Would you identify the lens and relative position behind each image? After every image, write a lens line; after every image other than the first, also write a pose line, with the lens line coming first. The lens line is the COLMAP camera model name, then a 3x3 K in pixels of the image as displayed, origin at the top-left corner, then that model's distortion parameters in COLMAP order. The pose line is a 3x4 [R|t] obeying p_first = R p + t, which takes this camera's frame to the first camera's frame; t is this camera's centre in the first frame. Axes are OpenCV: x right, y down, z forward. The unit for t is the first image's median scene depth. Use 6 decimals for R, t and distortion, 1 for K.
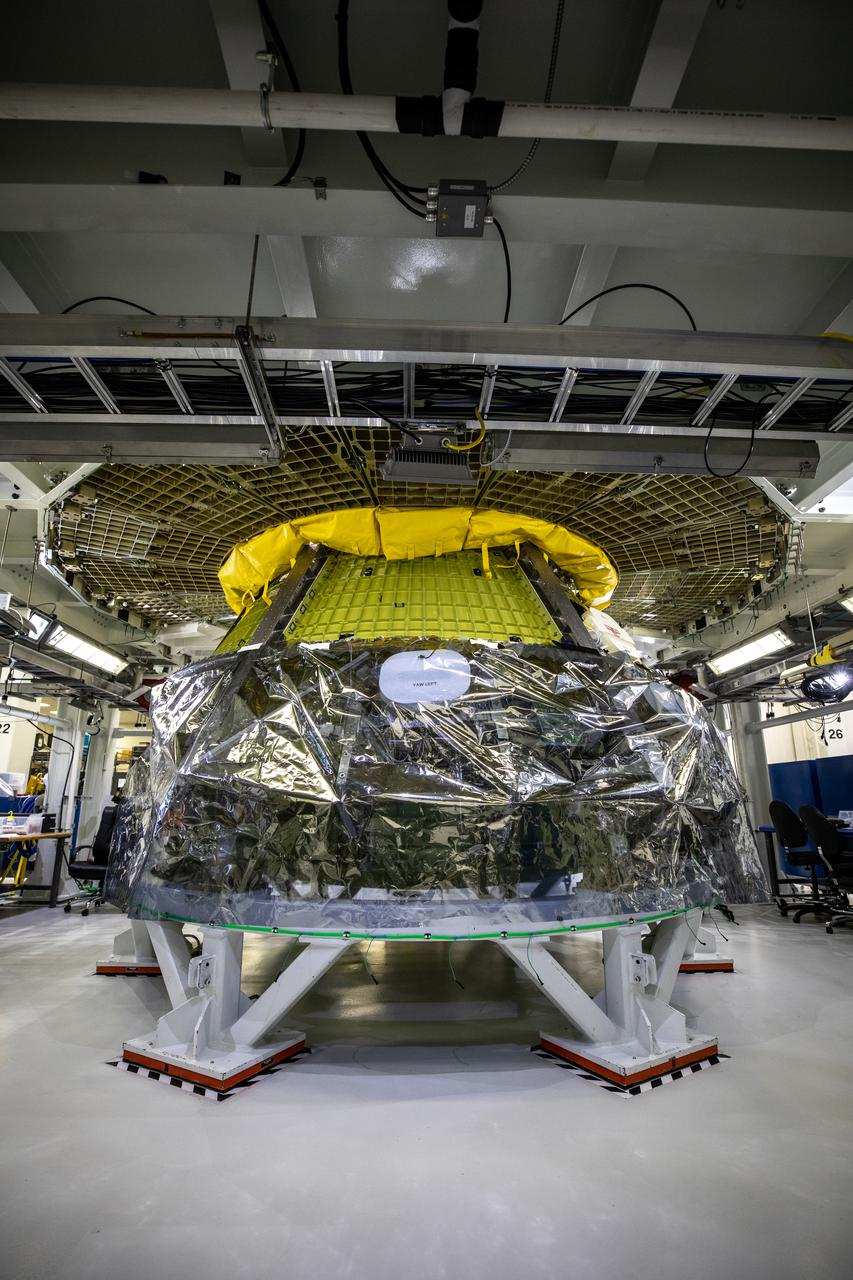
lens RADIAL K [[619.2, 0, 426.5], [0, 619.2, 640.0], [0, 0, 1]] dist [-0.001277, -0.017051]
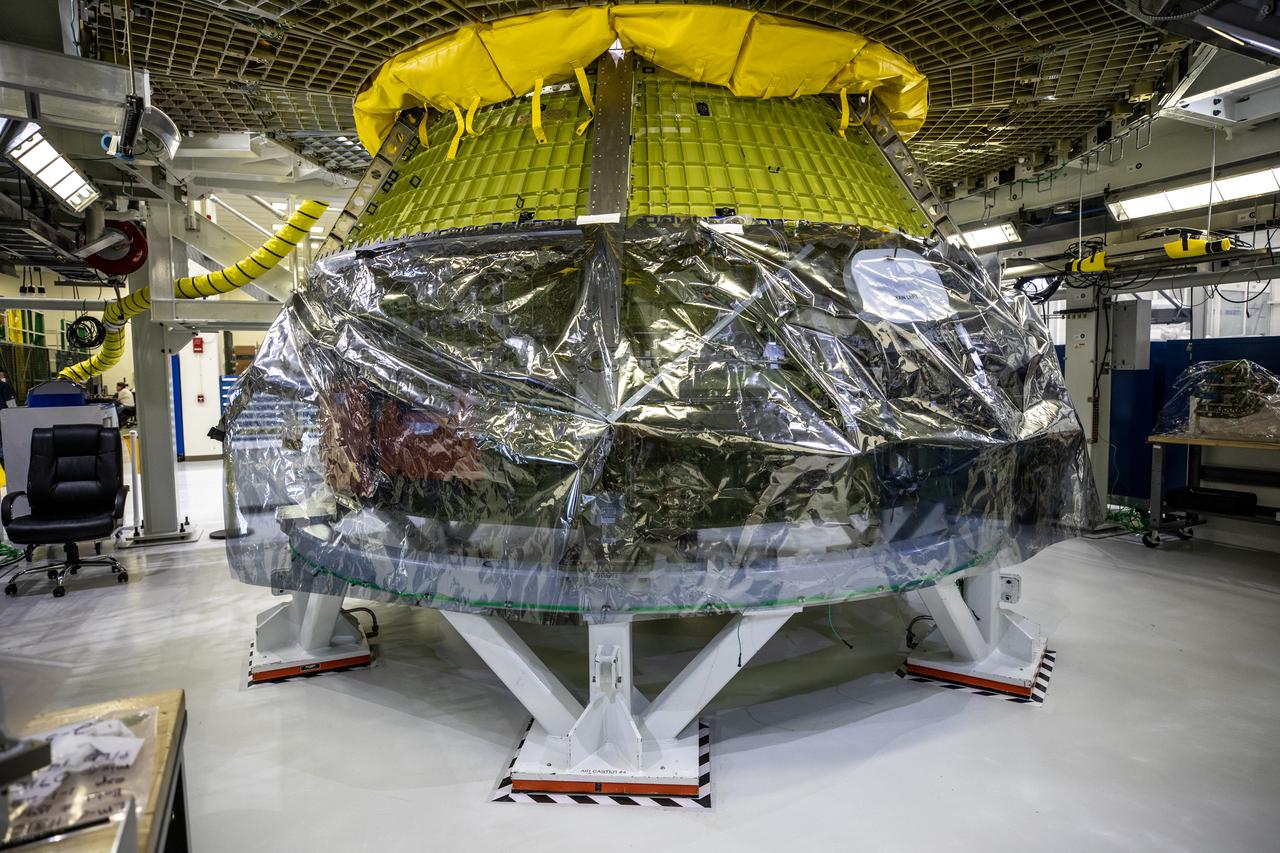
lens RADIAL K [[761.0, 0, 640.0], [0, 761.0, 426.5], [0, 0, 1]] dist [-0.000736, 0.000706]
pose [[0.907640, -0.044198, 0.417416, -0.694471], [-0.091870, 0.949412, 0.300294, -0.031084], [-0.409572, -0.310907, 0.857664, 0.266368]]
